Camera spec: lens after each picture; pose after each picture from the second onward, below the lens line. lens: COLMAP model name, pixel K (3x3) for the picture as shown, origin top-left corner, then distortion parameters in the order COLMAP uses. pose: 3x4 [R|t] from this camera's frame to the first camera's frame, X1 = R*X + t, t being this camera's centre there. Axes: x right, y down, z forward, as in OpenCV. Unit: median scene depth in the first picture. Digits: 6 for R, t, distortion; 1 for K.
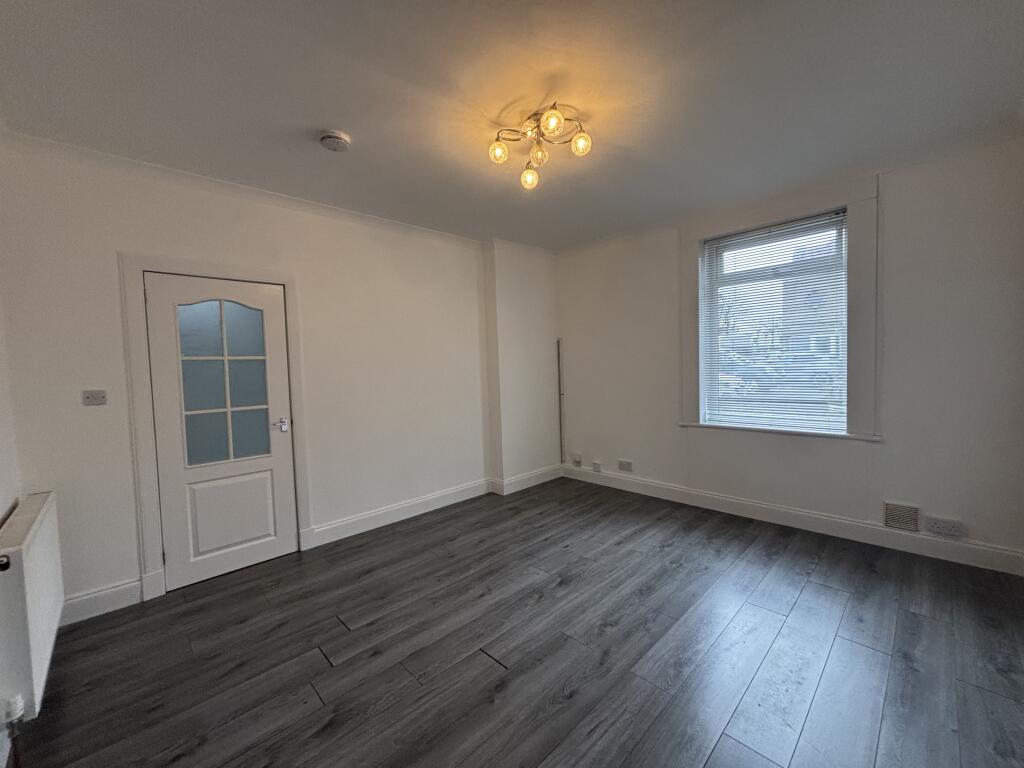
lens RADIAL K [[412.7, 0, 511.7], [0, 412.7, 400.5], [0, 0, 1]] dist [0.000479, 0.000189]
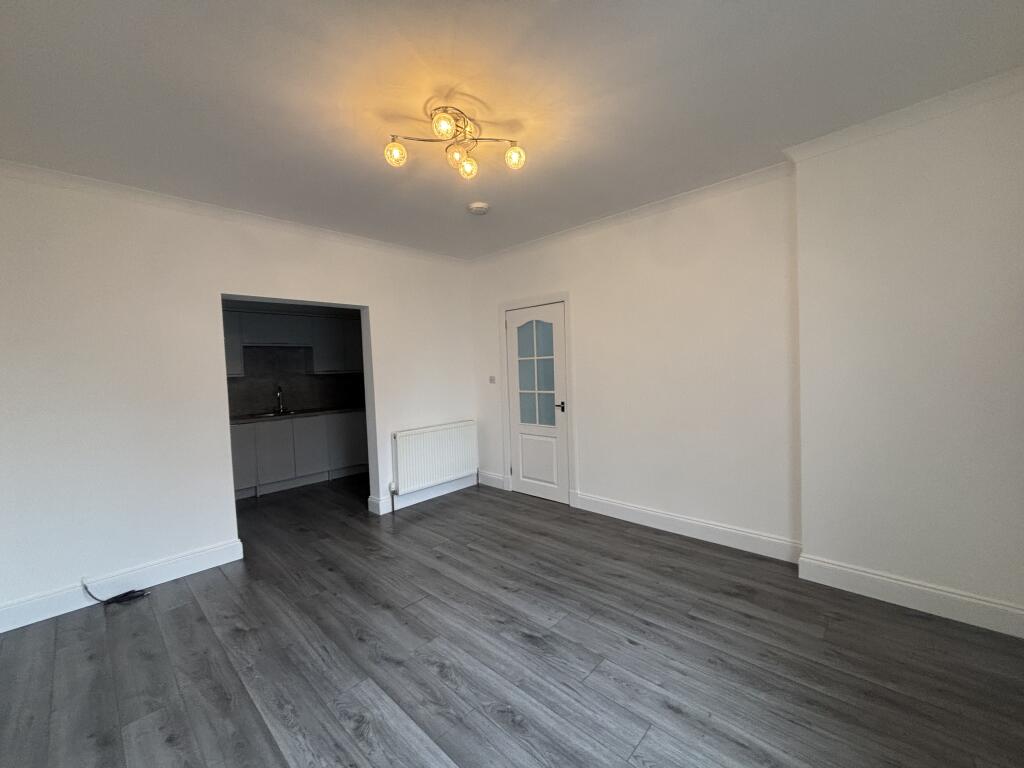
lens RADIAL K [[412.7, 0, 510.1], [0, 412.7, 382.0], [0, 0, 1]] dist [0.000479, 0.000189]
pose [[0.046898, 0.067963, -0.996585, 0.828816], [-0.054301, 0.996381, 0.065394, -0.107802], [0.997423, 0.051049, 0.050419, 0.816390]]
